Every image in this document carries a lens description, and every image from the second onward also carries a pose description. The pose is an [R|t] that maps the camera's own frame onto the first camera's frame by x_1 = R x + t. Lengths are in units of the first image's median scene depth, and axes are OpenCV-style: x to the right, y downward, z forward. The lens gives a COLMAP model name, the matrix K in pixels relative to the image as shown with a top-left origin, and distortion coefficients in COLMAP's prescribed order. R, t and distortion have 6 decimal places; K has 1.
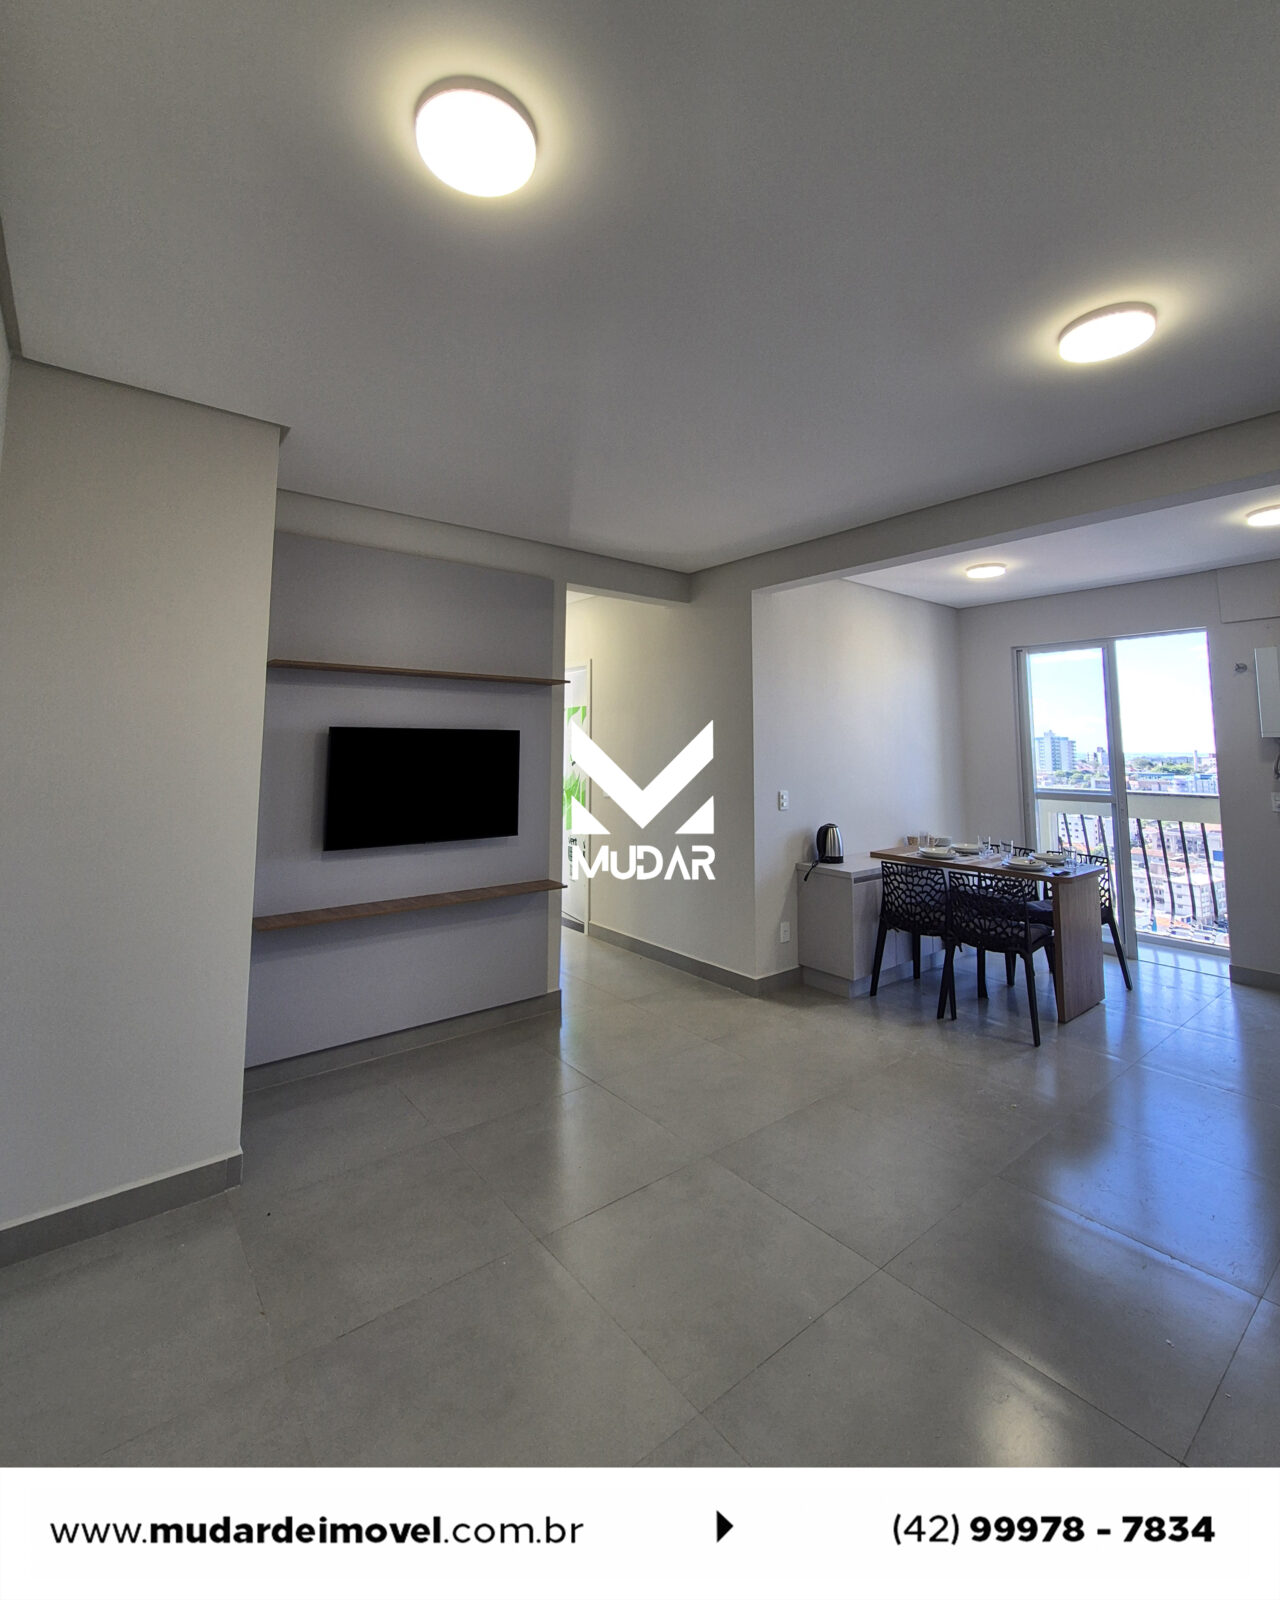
lens RADIAL K [[710.1, 0, 635.9], [0, 710.1, 677.1], [0, 0, 1]] dist [0.003887, 0.000262]
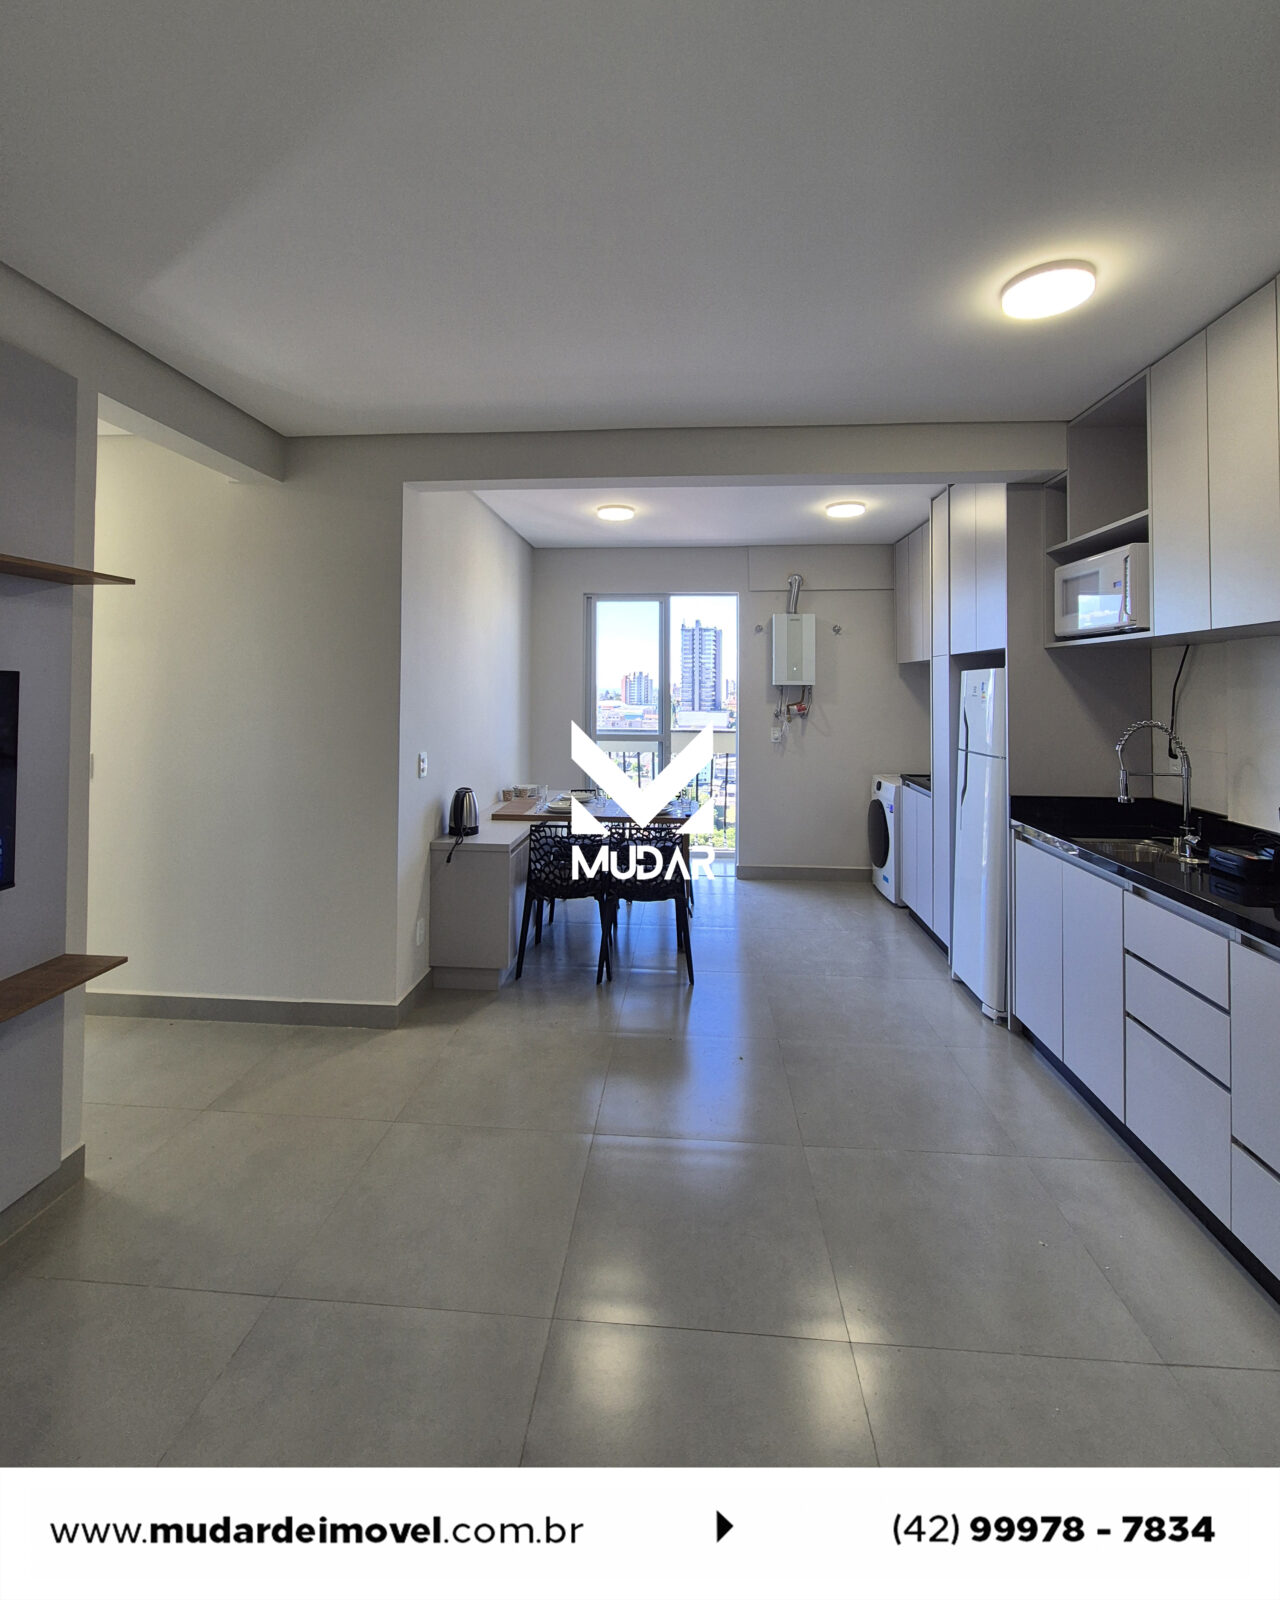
lens RADIAL K [[706.0, 0, 641.6], [0, 706.0, 671.9], [0, 0, 1]] dist [0.001399, -0.000429]
pose [[0.681673, 0.014985, 0.731503, -0.193250], [-0.075574, 0.995885, 0.050025, 0.016597], [-0.727743, -0.089383, 0.680000, 0.313213]]
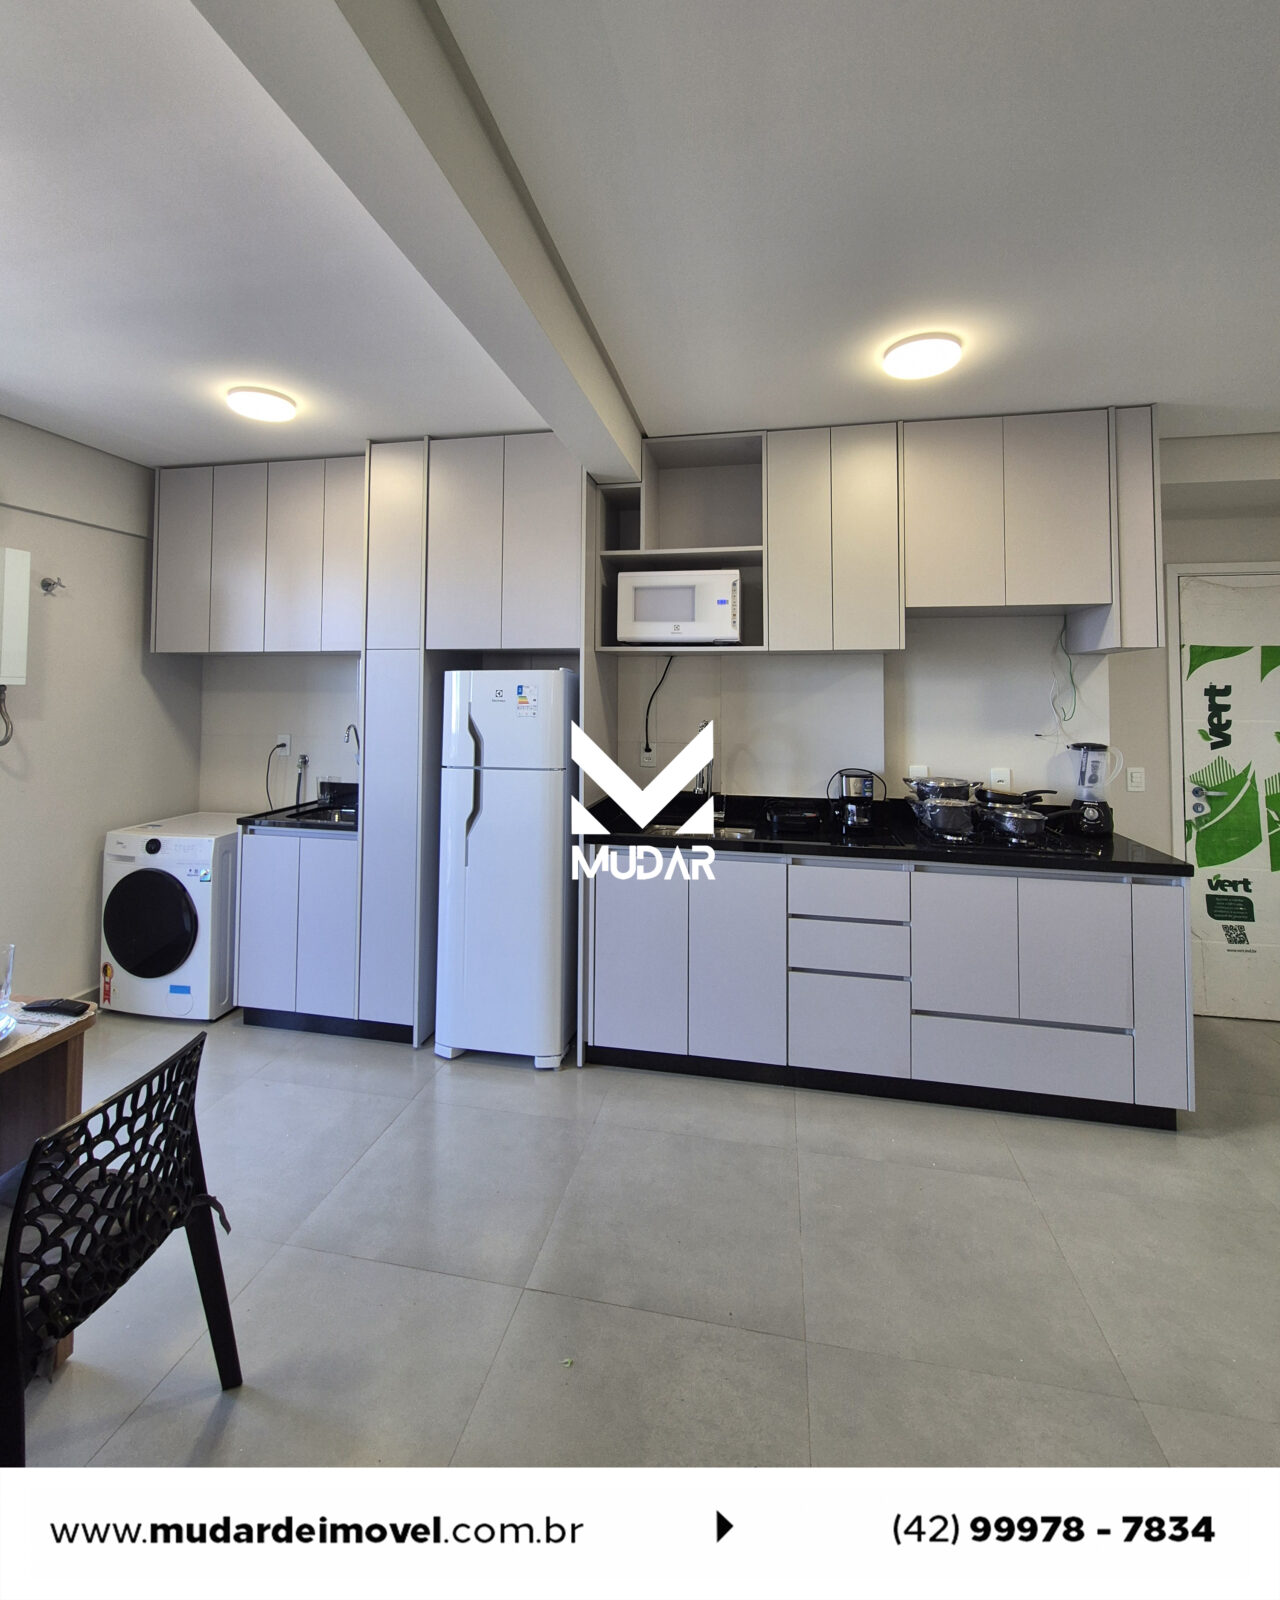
lens RADIAL K [[691.7, 0, 638.1], [0, 691.7, 666.2], [0, 0, 1]] dist [-0.001592, -0.000755]
pose [[-0.645128, 0.020553, 0.763798, 0.053062], [-0.085152, 0.991477, -0.098601, 0.075295], [-0.759315, -0.128649, -0.637880, 0.900441]]
